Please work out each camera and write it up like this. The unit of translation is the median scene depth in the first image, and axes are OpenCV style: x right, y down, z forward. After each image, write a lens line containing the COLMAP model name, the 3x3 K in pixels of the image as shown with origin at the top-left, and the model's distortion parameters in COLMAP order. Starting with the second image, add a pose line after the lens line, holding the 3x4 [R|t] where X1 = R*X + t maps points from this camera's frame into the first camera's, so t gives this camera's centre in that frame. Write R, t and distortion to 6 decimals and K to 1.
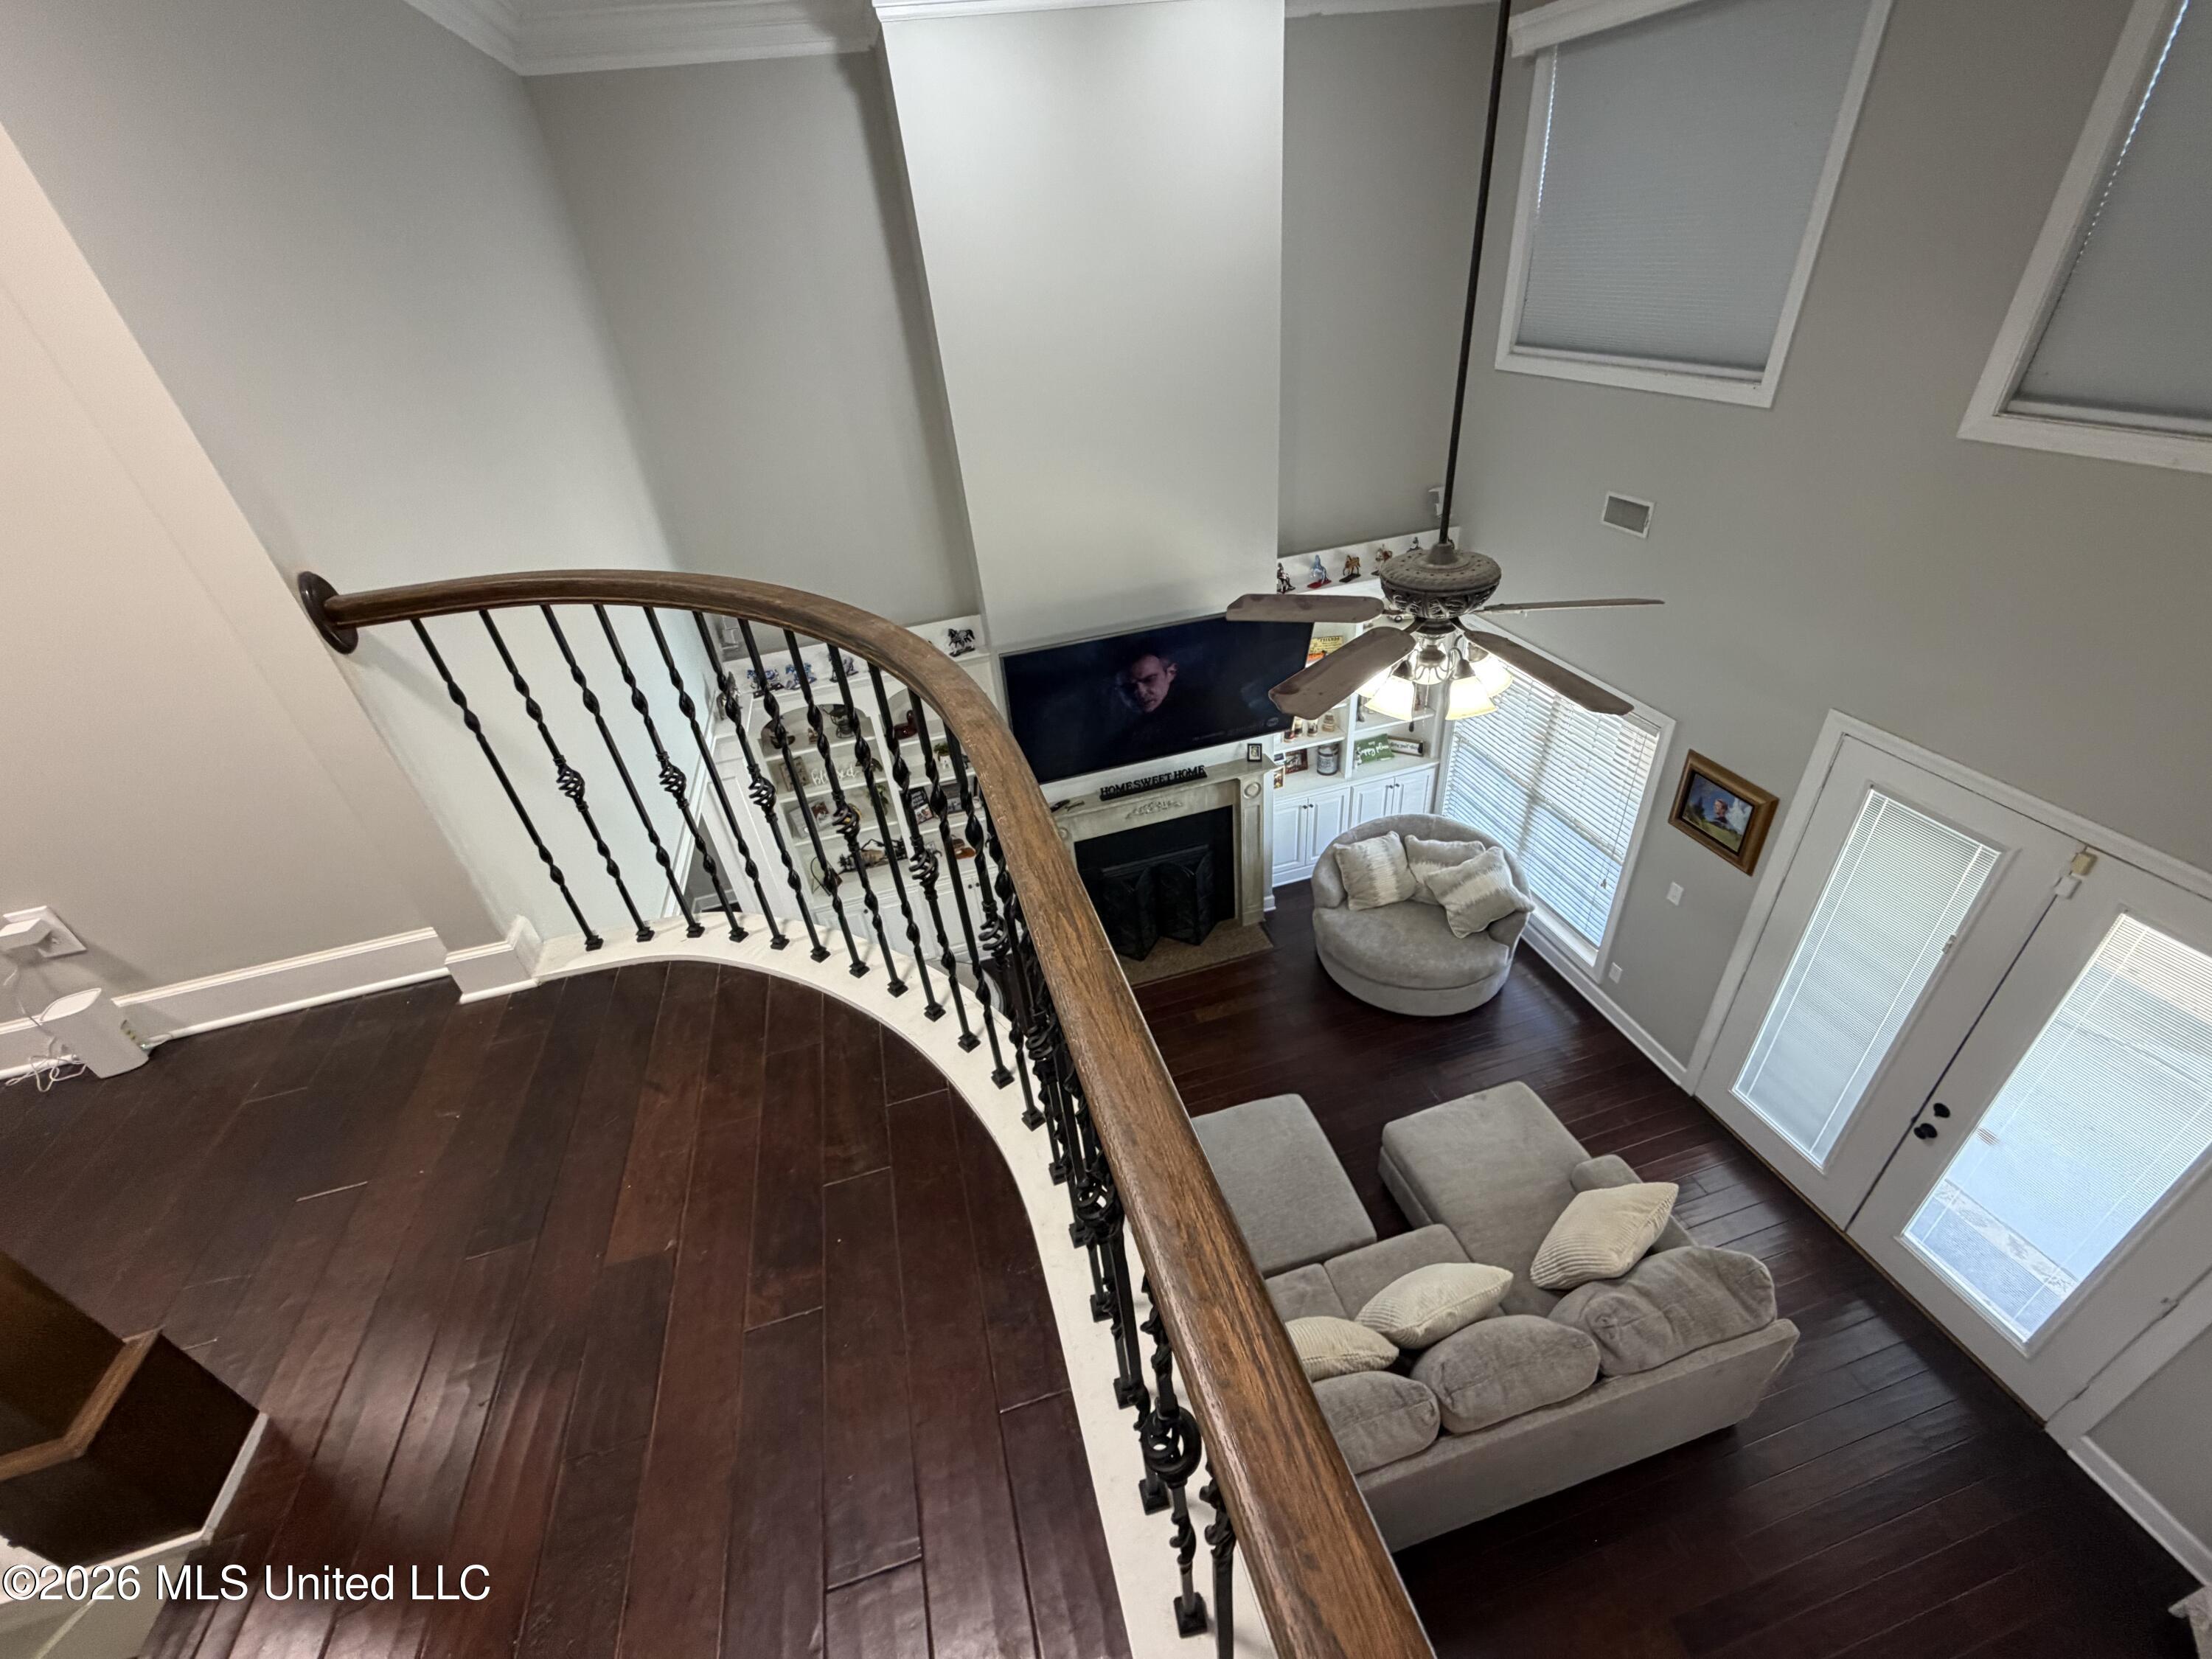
lens RADIAL K [[884.7, 0, 1100.4], [0, 884.7, 831.5], [0, 0, 1]] dist [-0.004316, 0.000036]
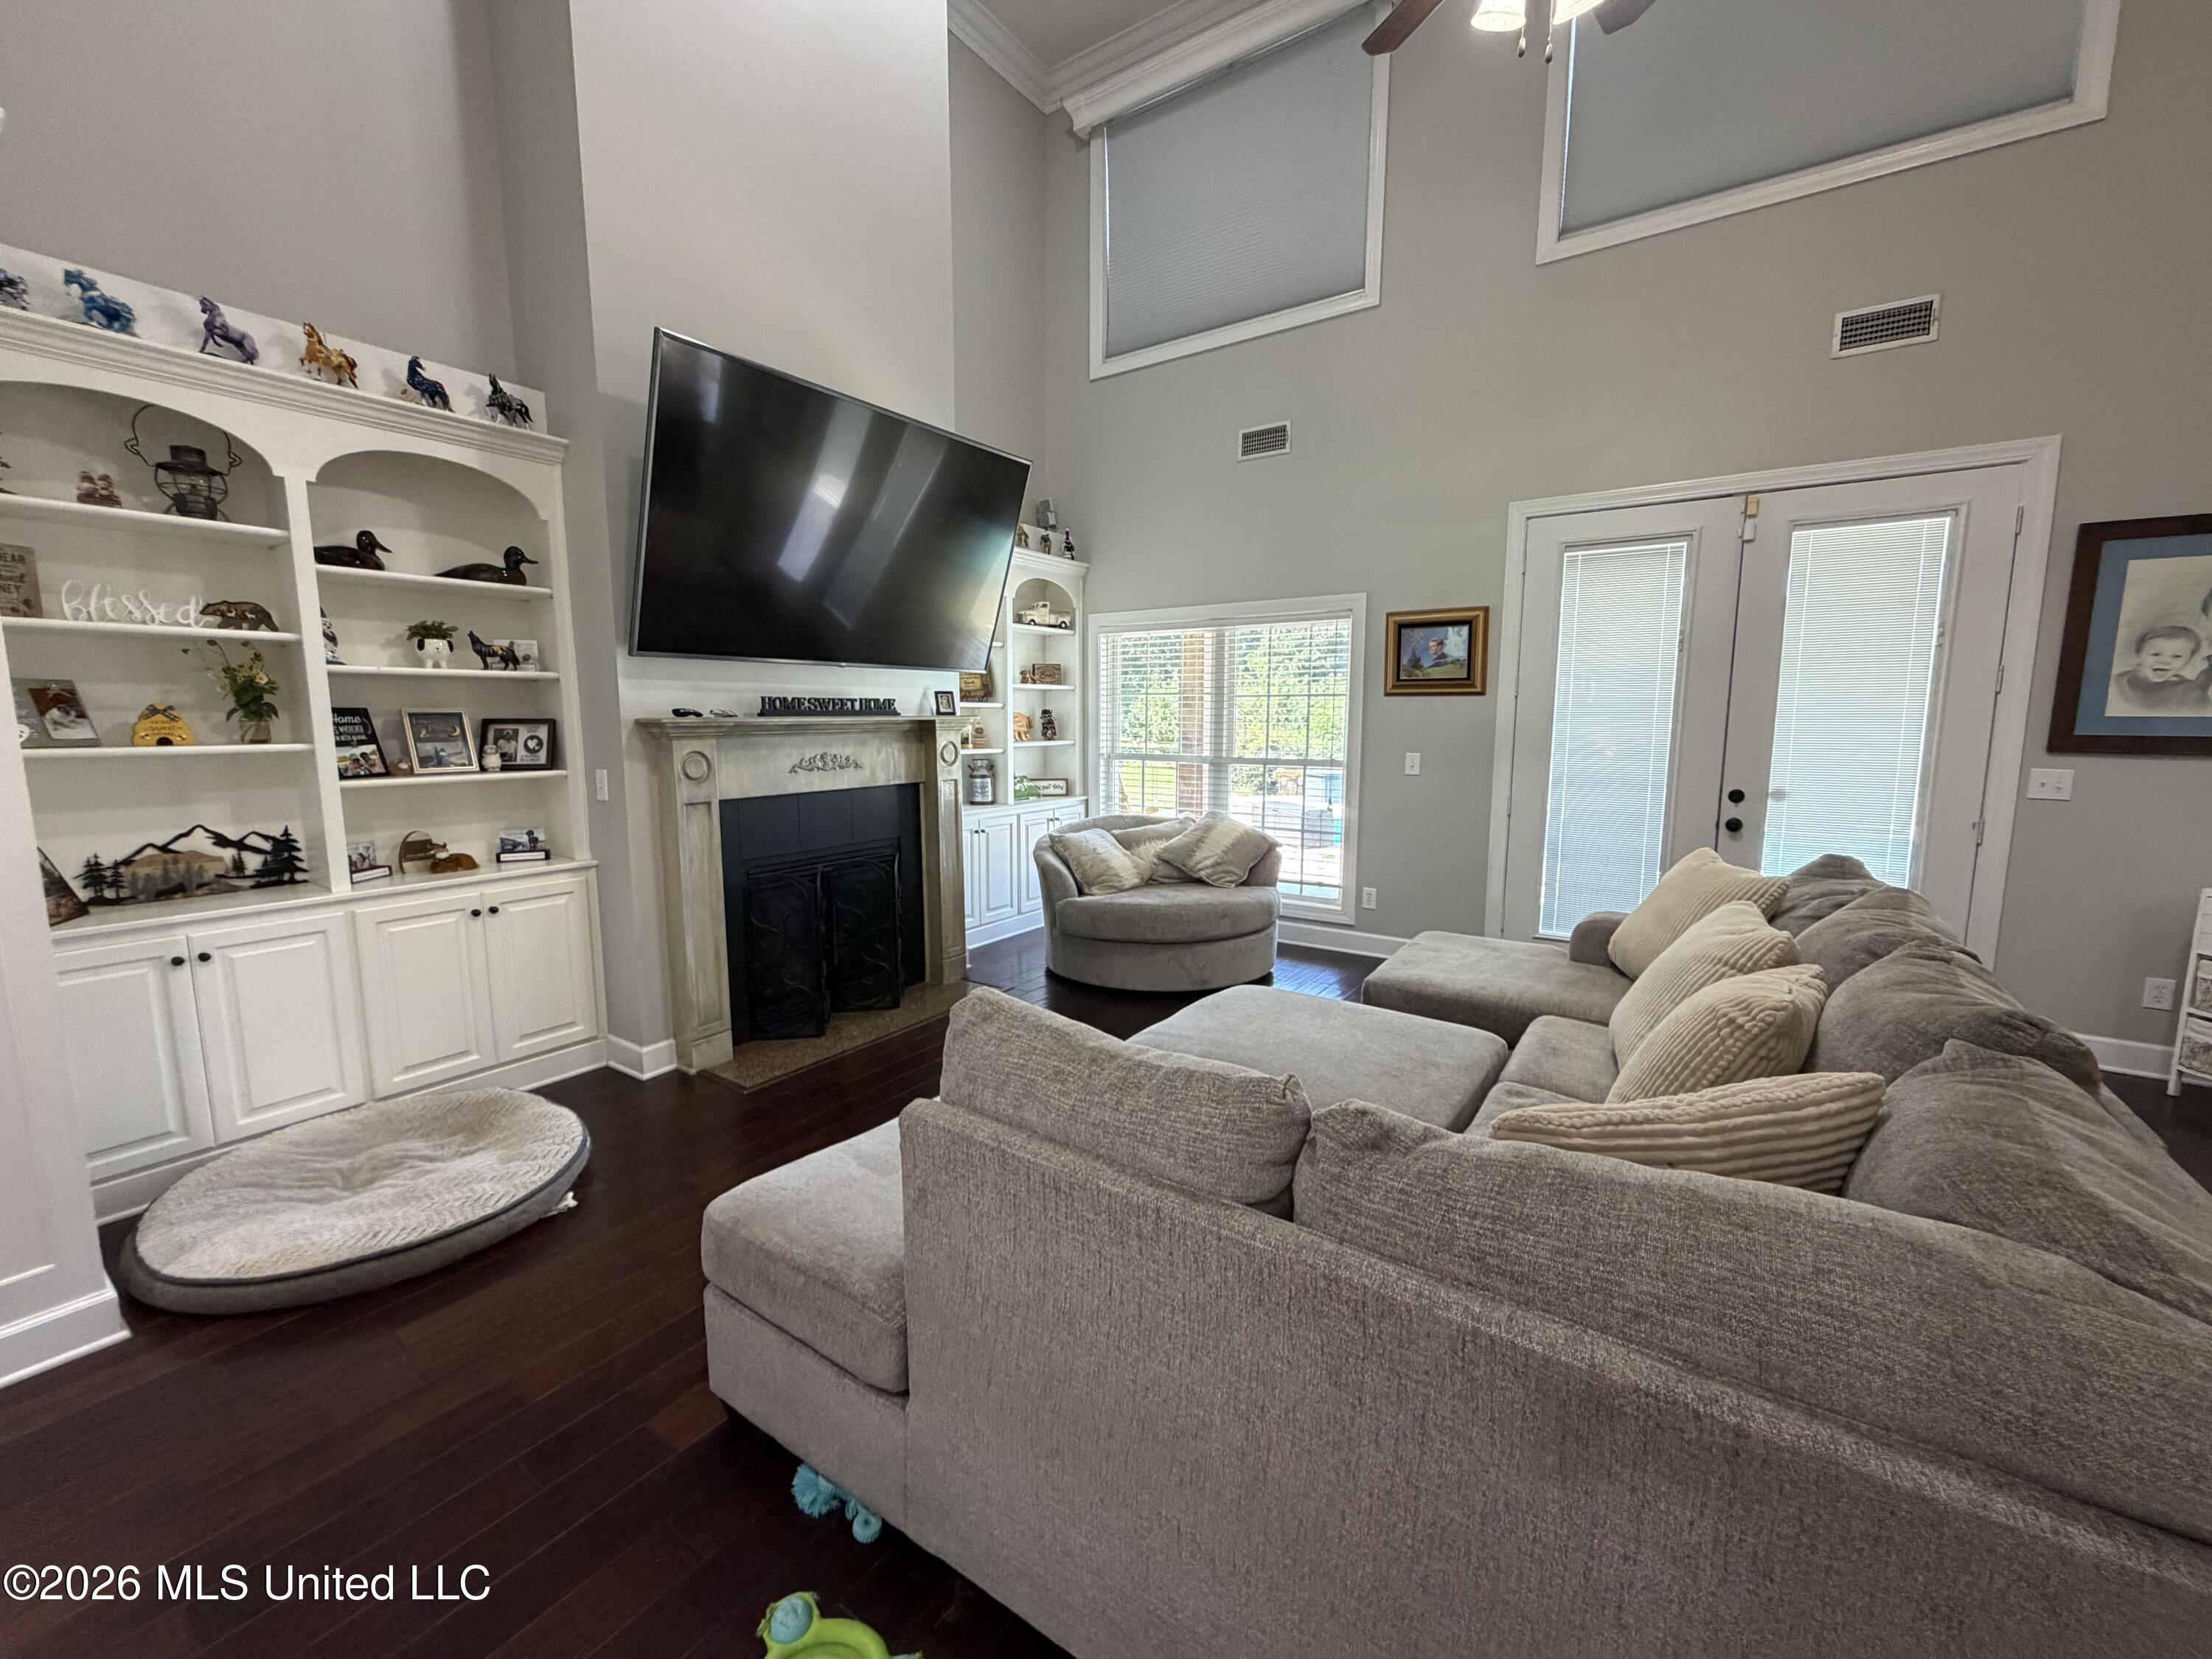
lens RADIAL K [[884.7, 0, 1100.4], [0, 884.7, 831.5], [0, 0, 1]] dist [-0.004316, 0.000036]
pose [[0.759165, 0.010292, 0.650817, -0.293980], [0.300427, 0.881459, -0.364381, 0.437249], [-0.577419, 0.472148, 0.666080, 0.634742]]
